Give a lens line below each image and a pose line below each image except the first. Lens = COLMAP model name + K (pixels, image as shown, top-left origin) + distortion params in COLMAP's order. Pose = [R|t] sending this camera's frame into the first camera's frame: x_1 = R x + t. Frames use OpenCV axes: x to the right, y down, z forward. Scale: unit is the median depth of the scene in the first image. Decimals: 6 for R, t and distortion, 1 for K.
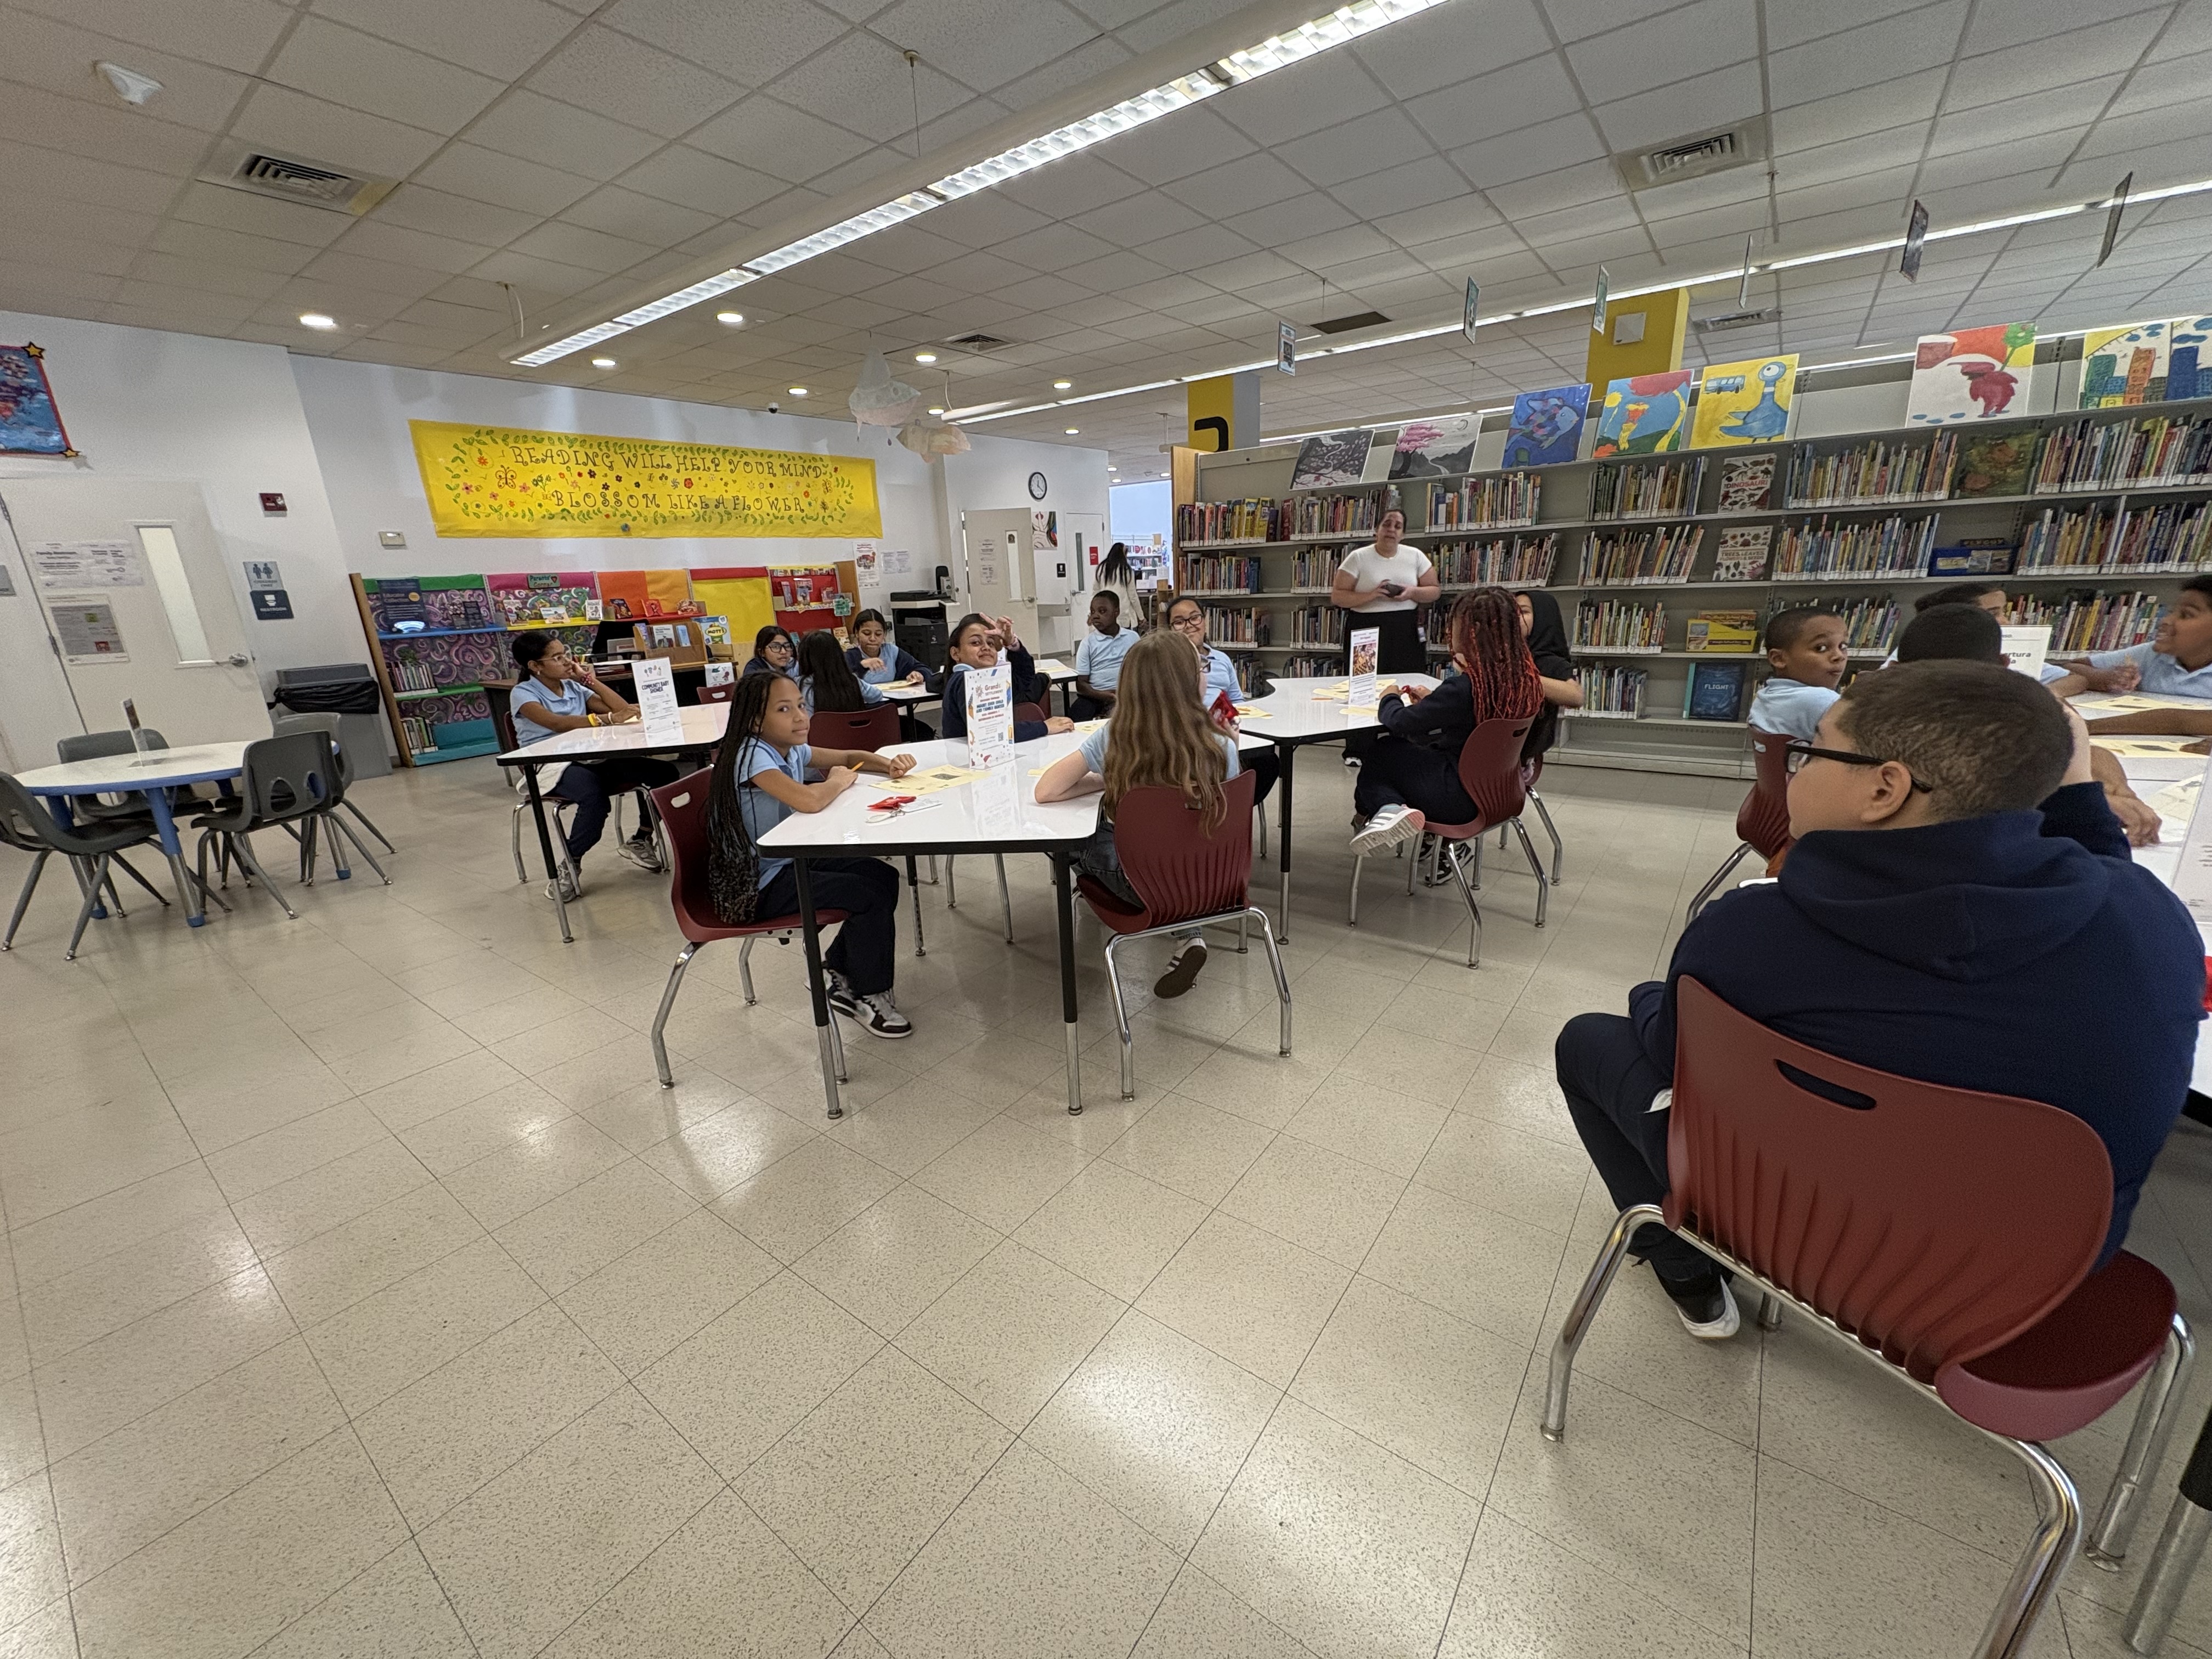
lens RADIAL K [[878.8, 0, 1121.9], [0, 878.8, 836.9], [0, 0, 1]] dist [-0.008377, -0.001011]
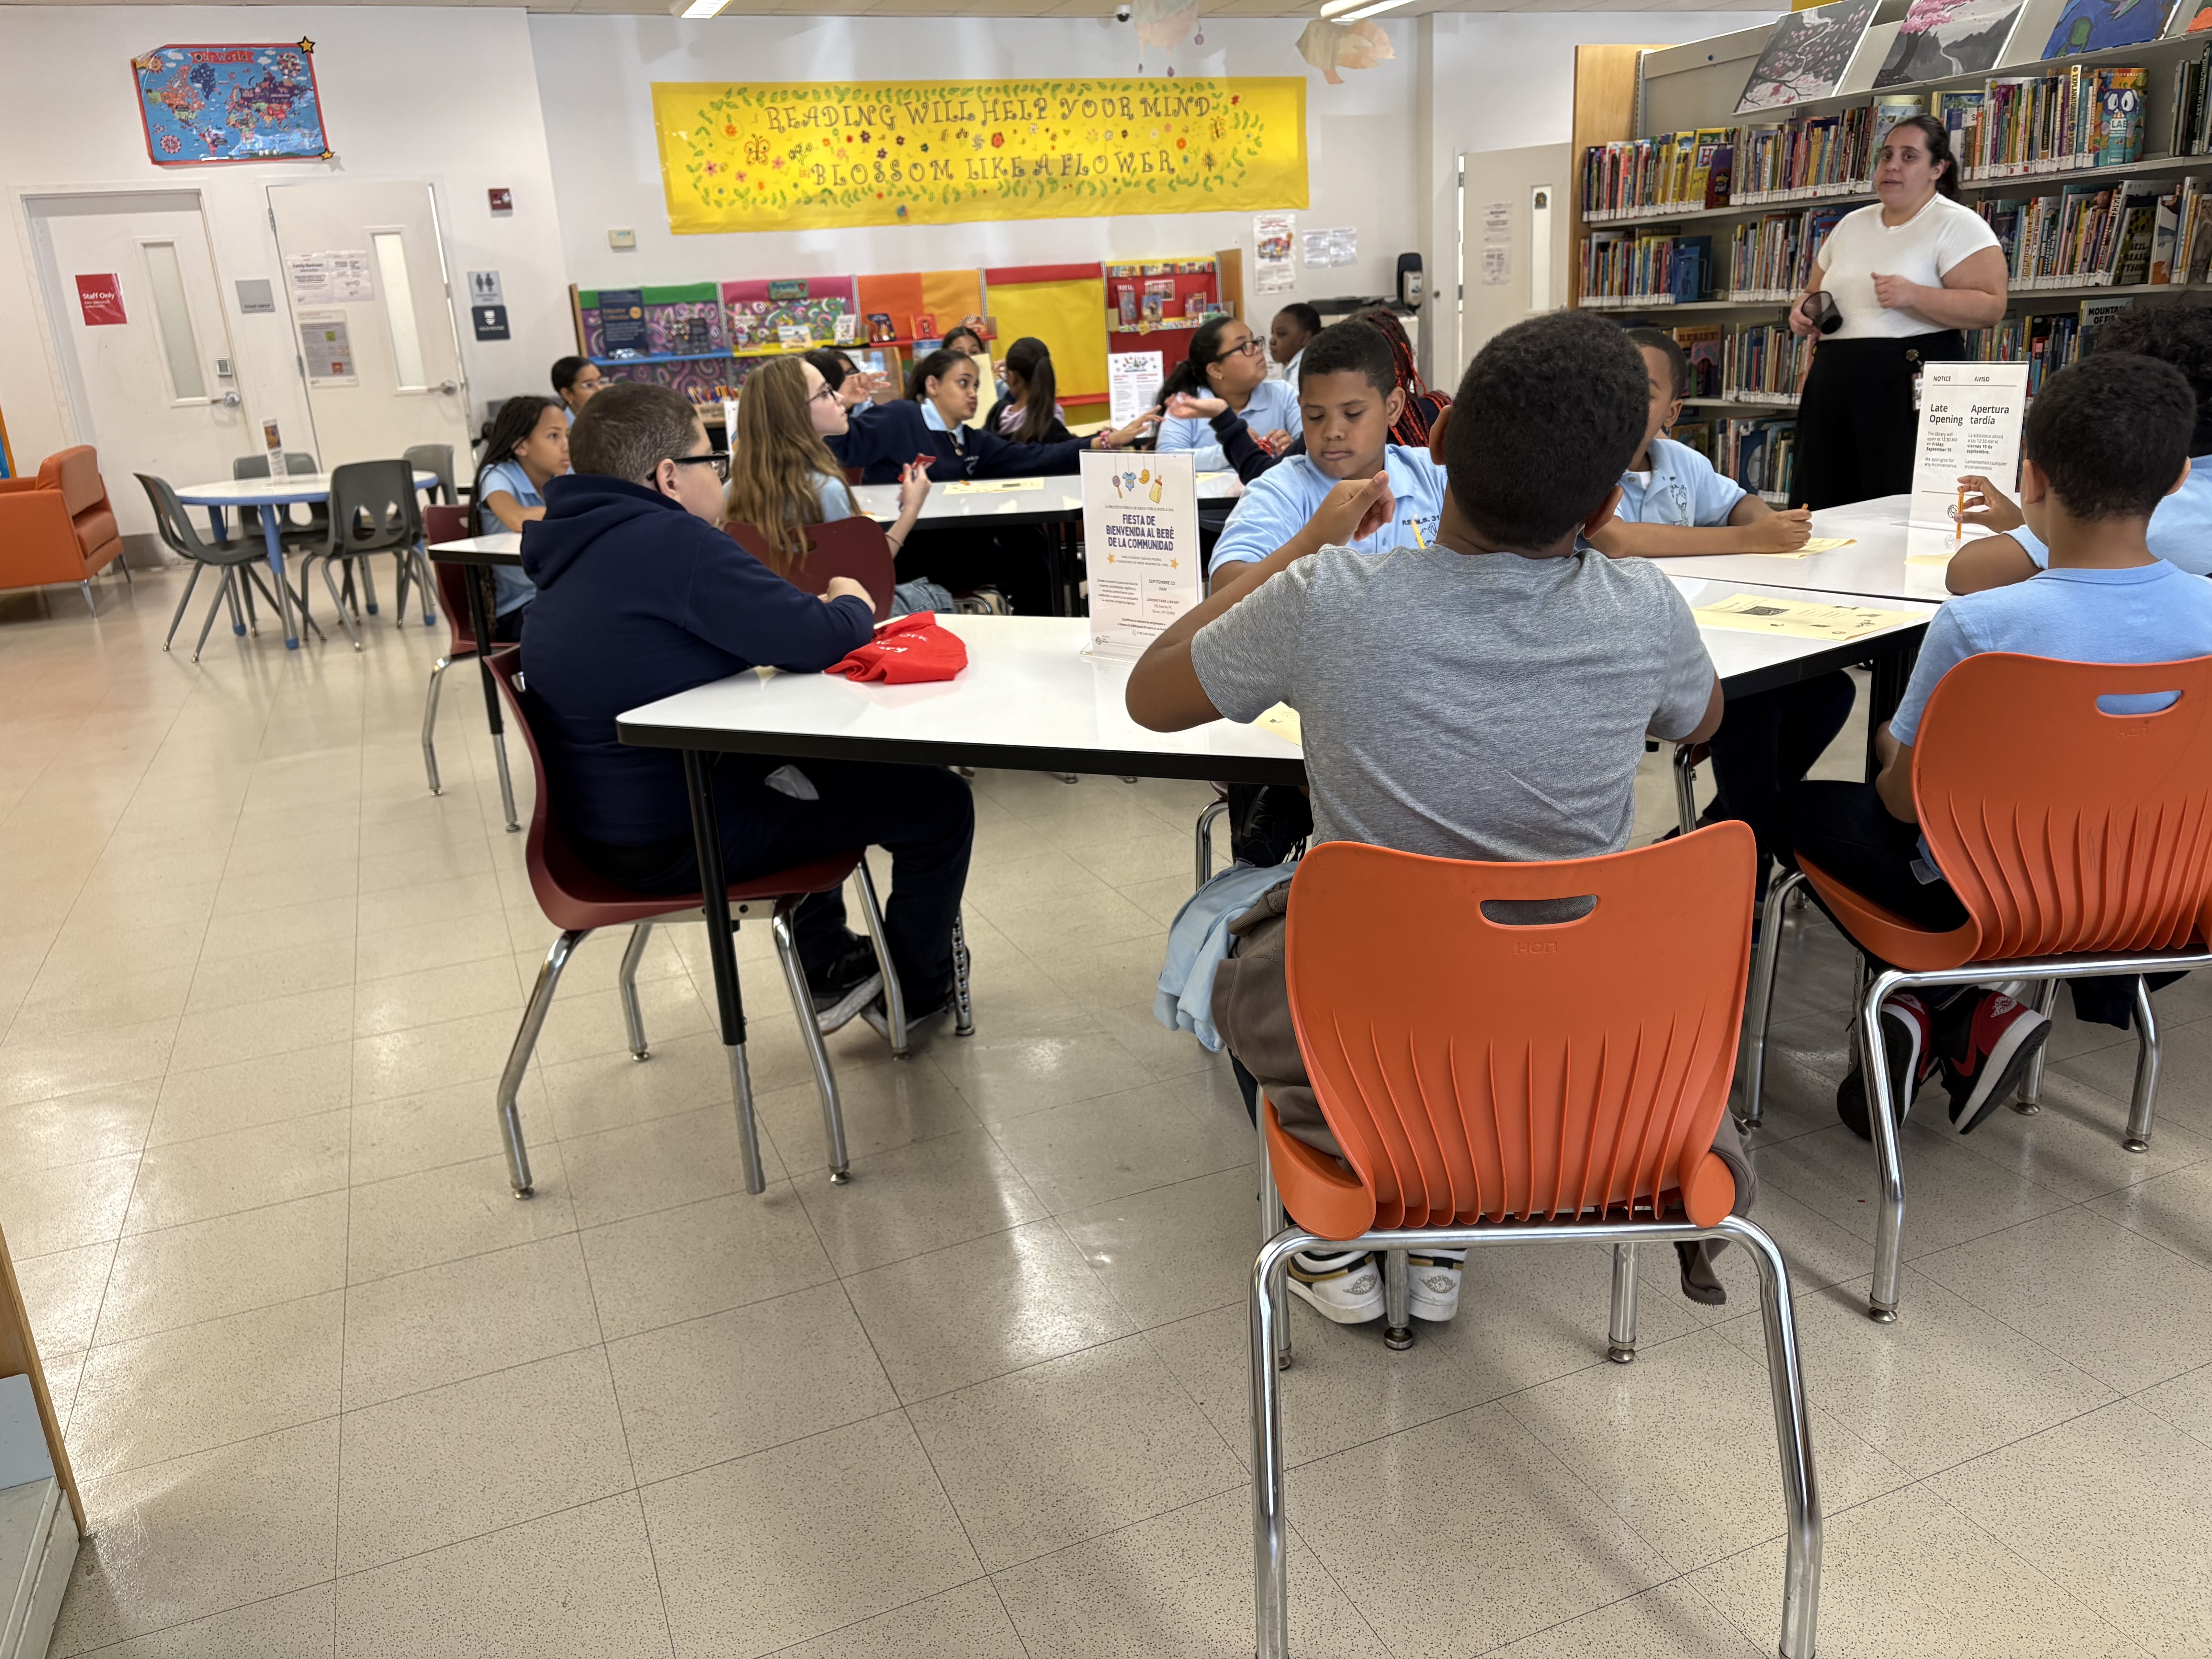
lens RADIAL K [[1705.9, 0, 1116.2], [0, 1705.9, 835.8], [0, 0, 1]] dist [0.024254, -0.038398]
pose [[0.855480, 0.146763, -0.496603, 0.380715], [-0.128643, 0.989166, 0.070723, 0.026789], [0.501603, 0.003382, 0.865092, -0.114239]]
